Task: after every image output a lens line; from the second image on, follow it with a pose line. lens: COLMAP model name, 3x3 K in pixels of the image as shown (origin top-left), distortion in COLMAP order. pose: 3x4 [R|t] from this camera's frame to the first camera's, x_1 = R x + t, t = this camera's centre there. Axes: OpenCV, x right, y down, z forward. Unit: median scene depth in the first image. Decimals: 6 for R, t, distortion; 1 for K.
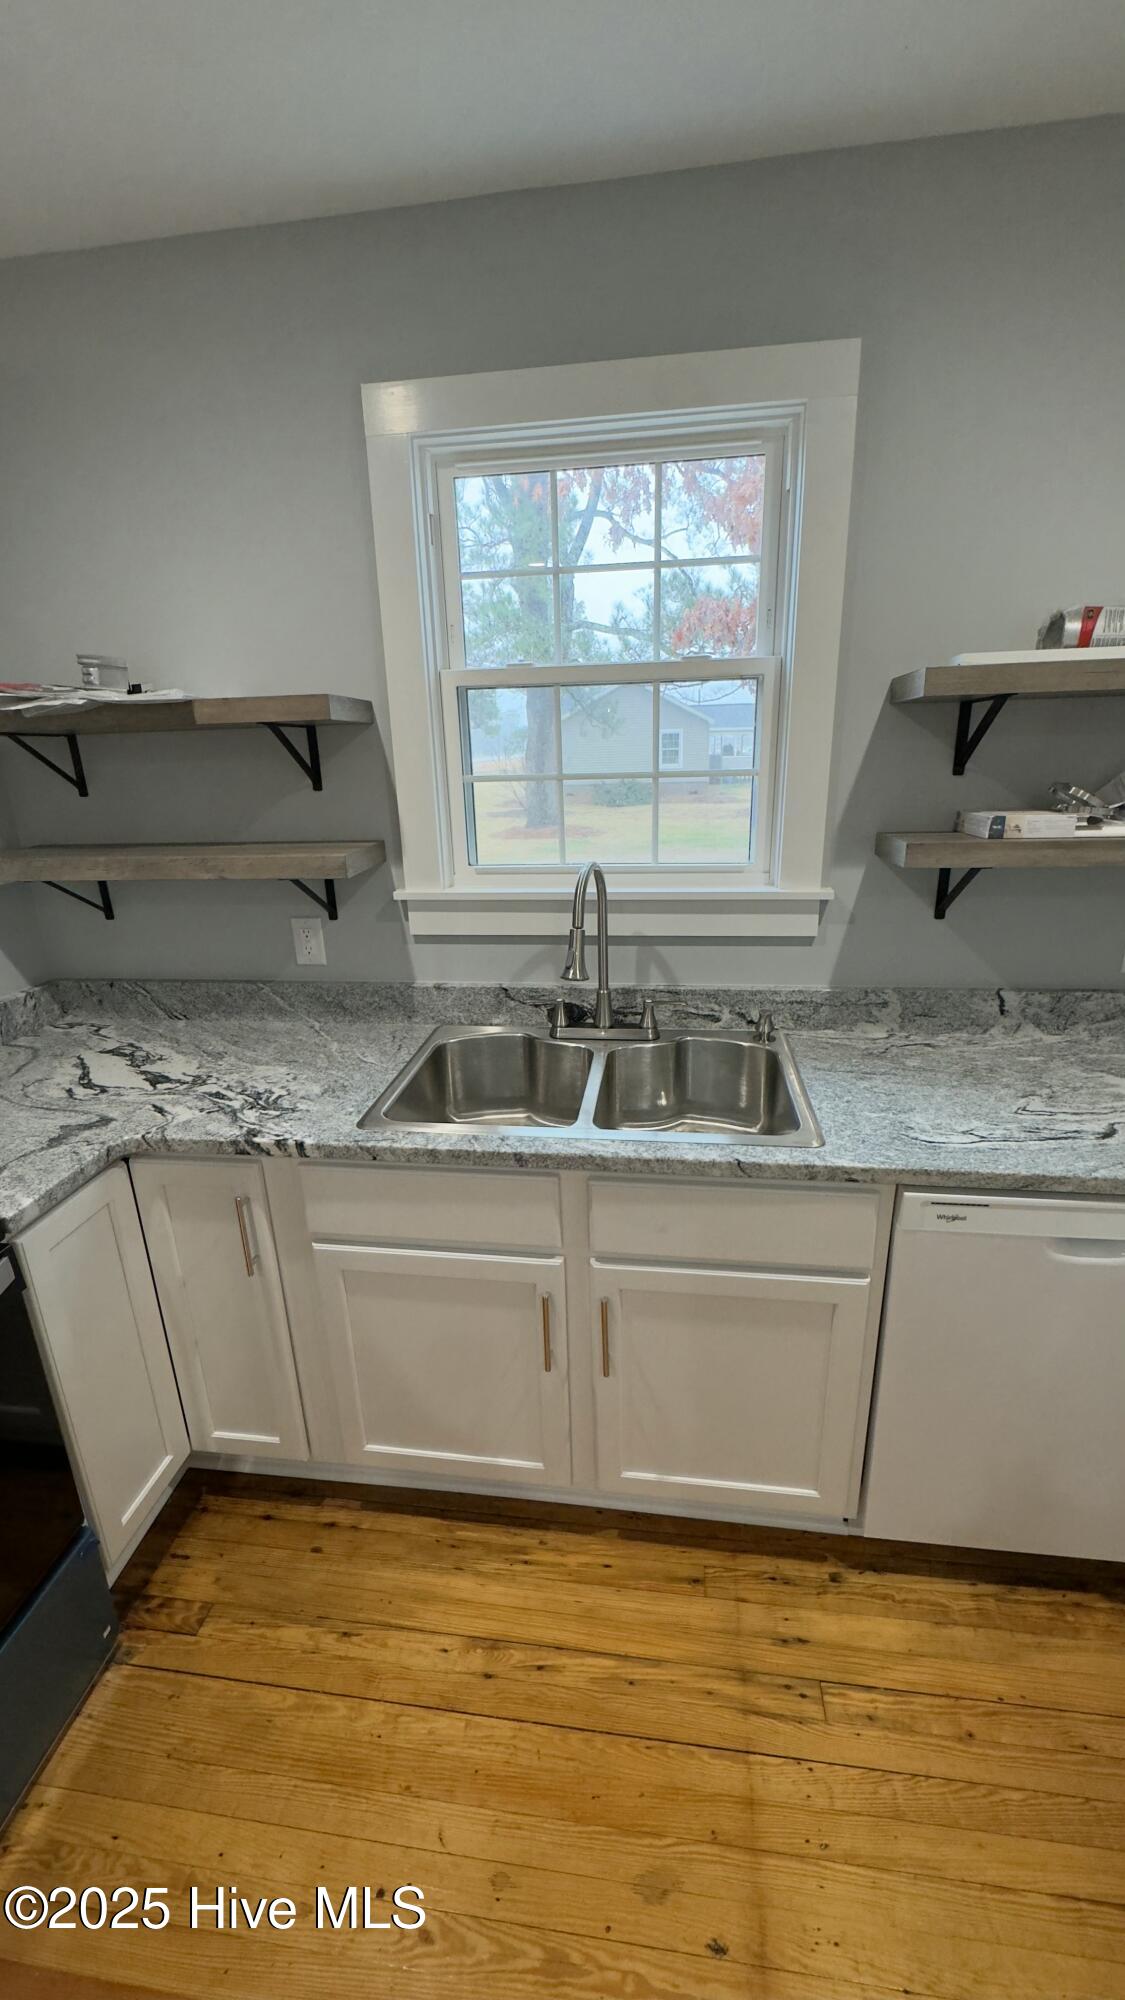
lens RADIAL K [[793.1, 0, 564.9], [0, 793.1, 999.0], [0, 0, 1]] dist [-0.000871, 0.000149]
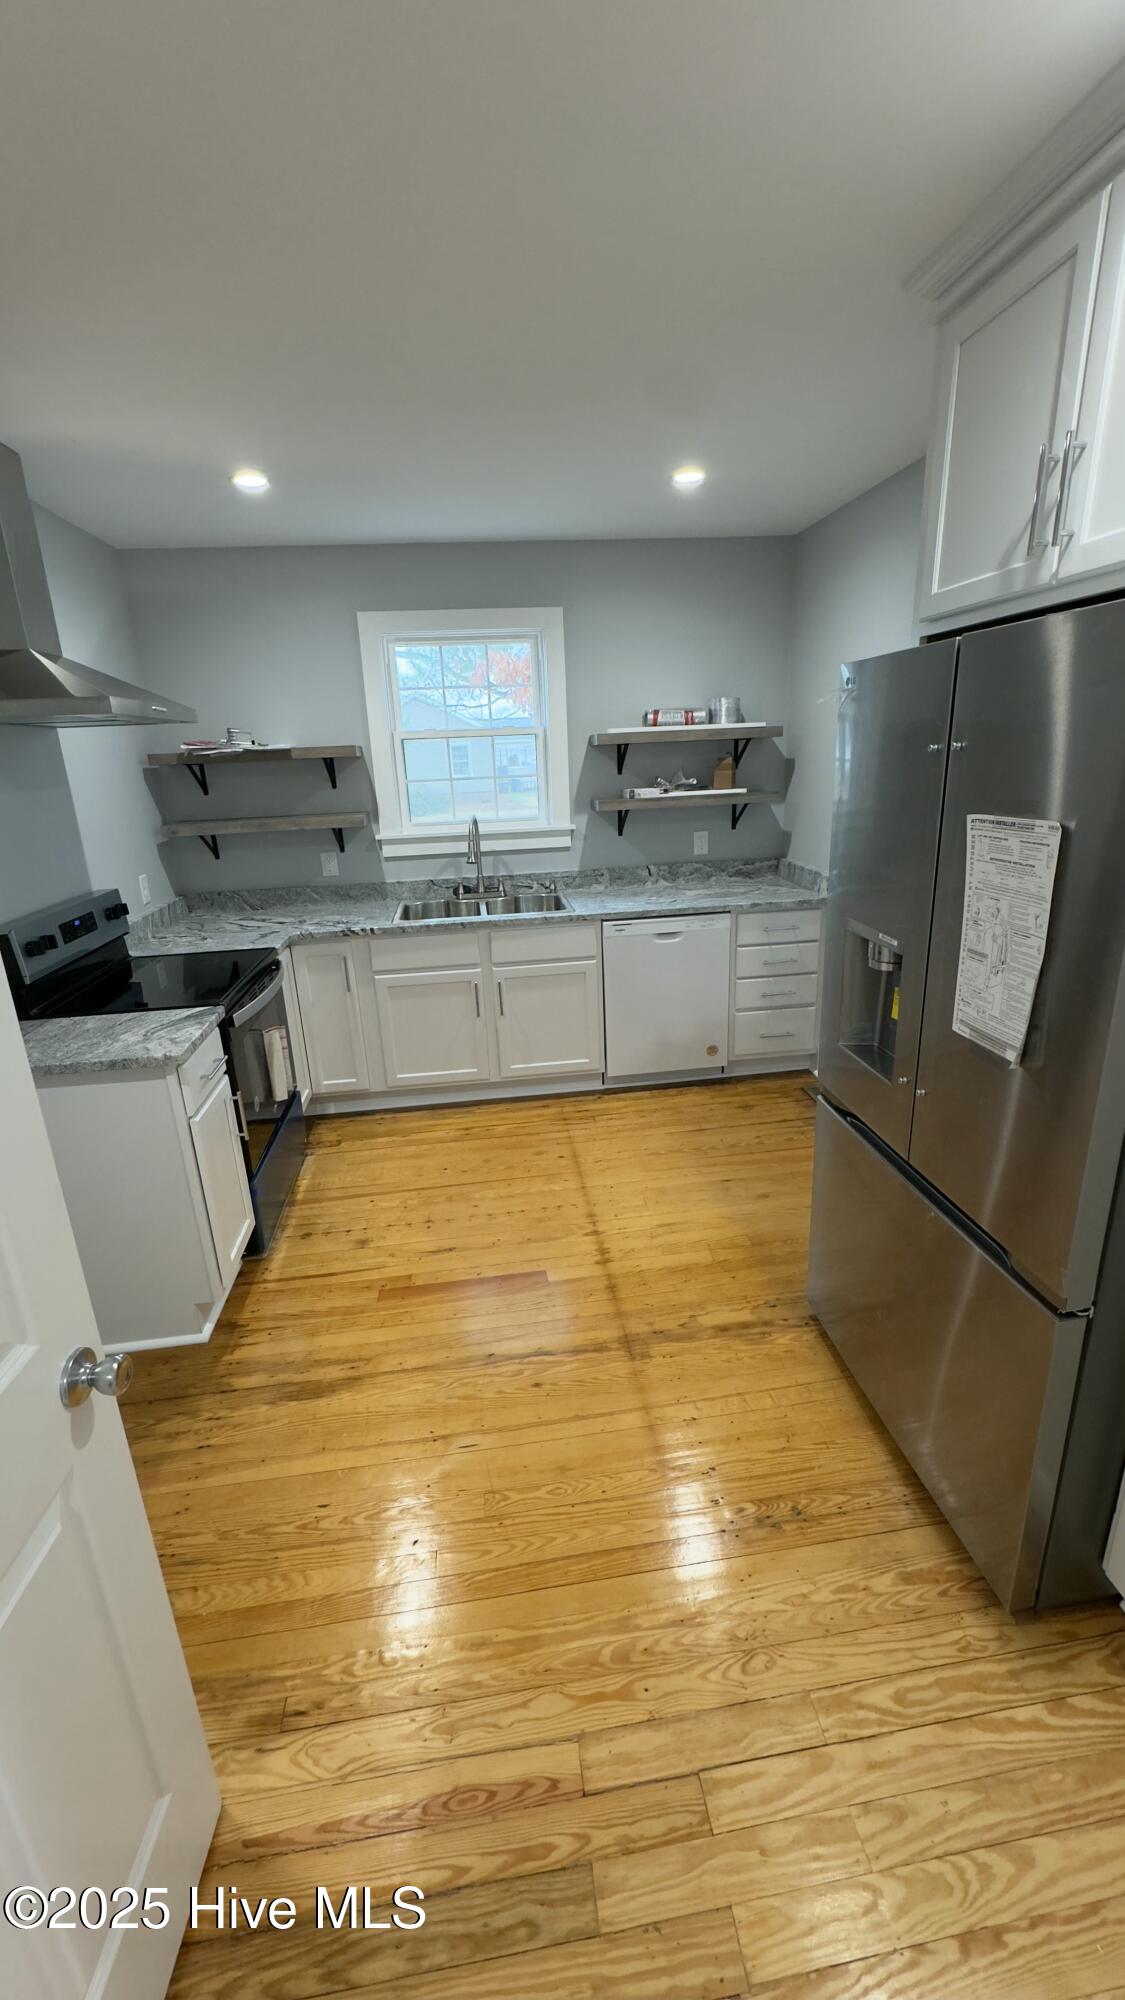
lens RADIAL K [[793.1, 0, 564.9], [0, 793.1, 999.0], [0, 0, 1]] dist [-0.000871, 0.000149]
pose [[0.966959, -0.088557, 0.239056, -0.306703], [0.091606, 0.995794, -0.001651, 0.389556], [-0.237904, 0.023495, 0.971004, -1.297704]]
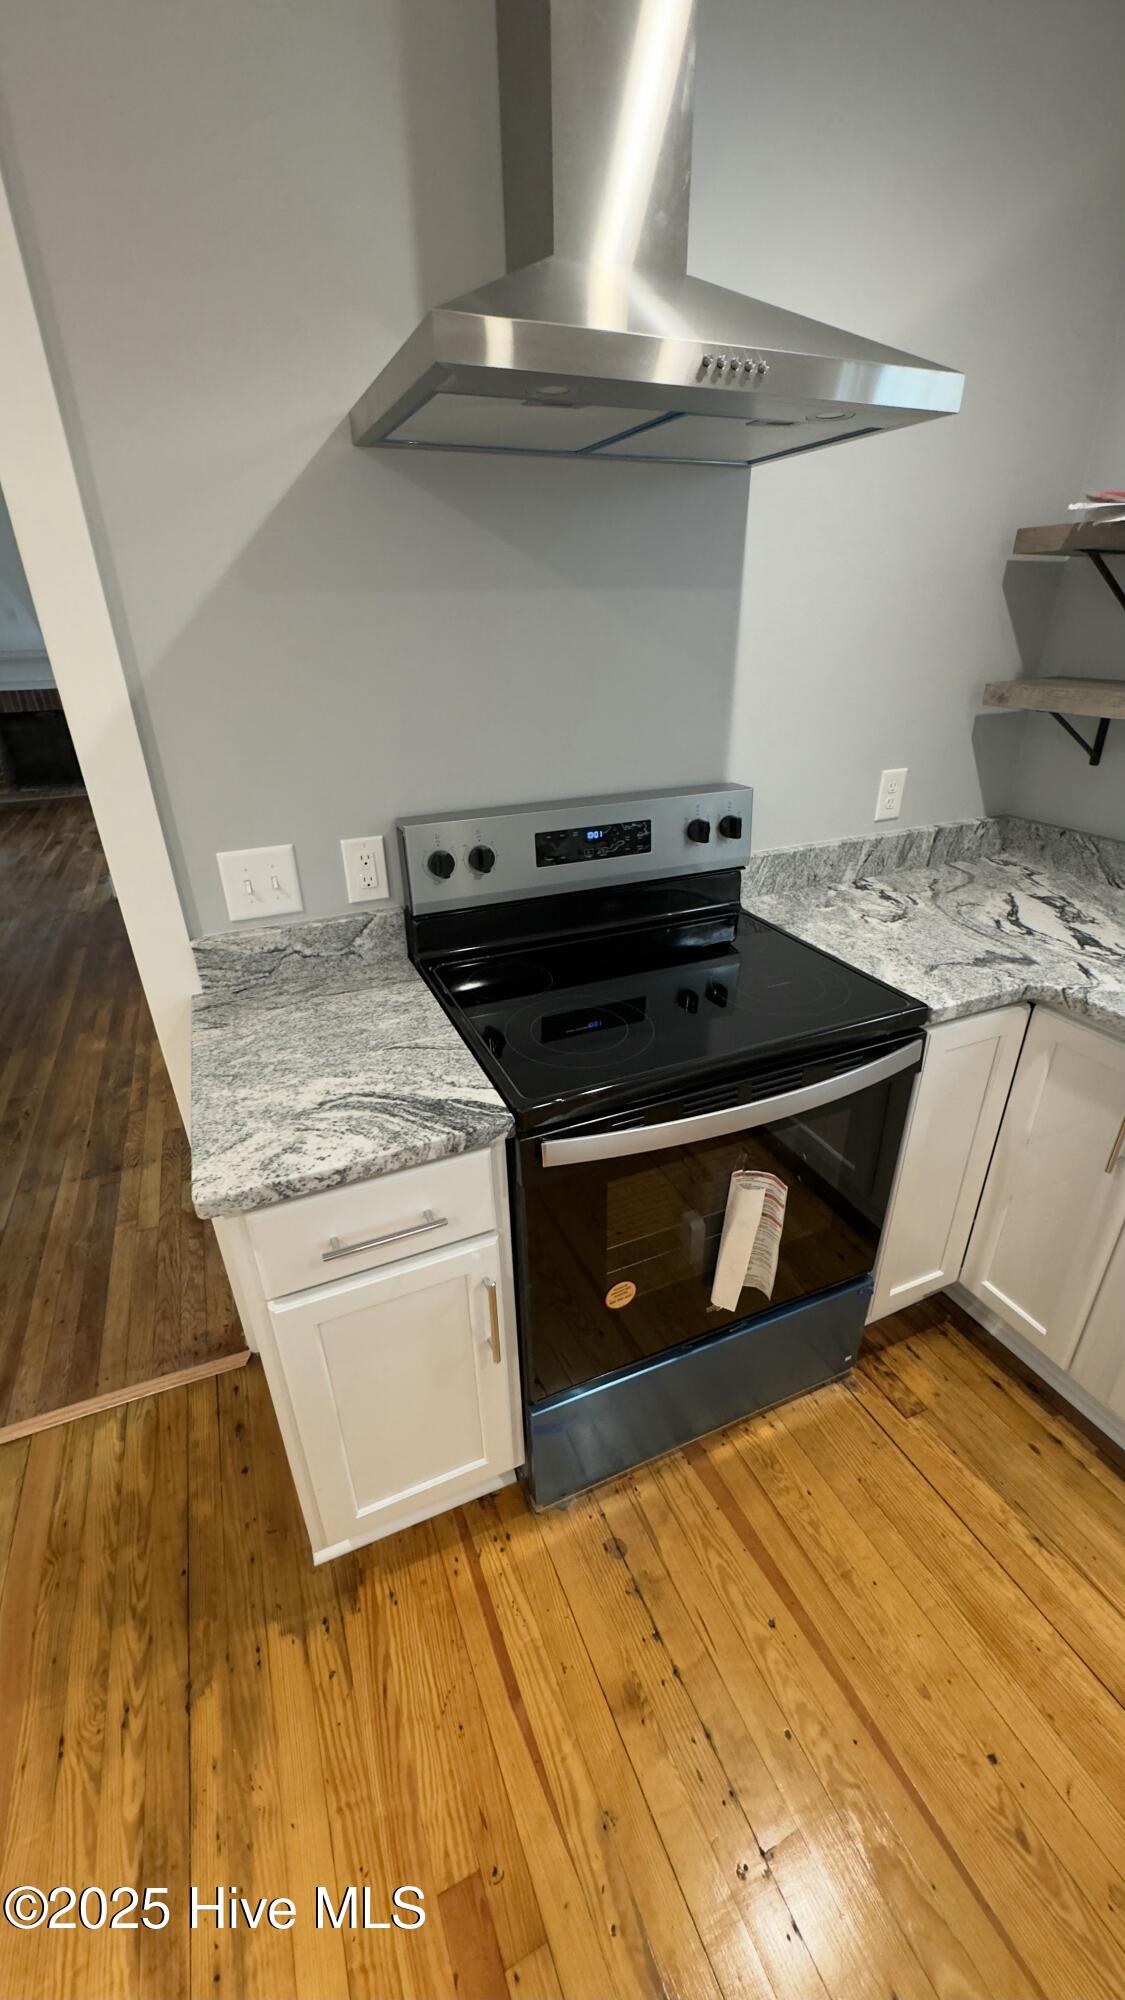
lens RADIAL K [[793.1, 0, 564.9], [0, 793.1, 999.0], [0, 0, 1]] dist [-0.000871, 0.000149]
pose [[0.518275, 0.395180, -0.758435, -0.090321], [-0.260723, 0.917630, 0.299963, 0.044301], [0.814503, 0.042278, 0.578617, -0.058044]]
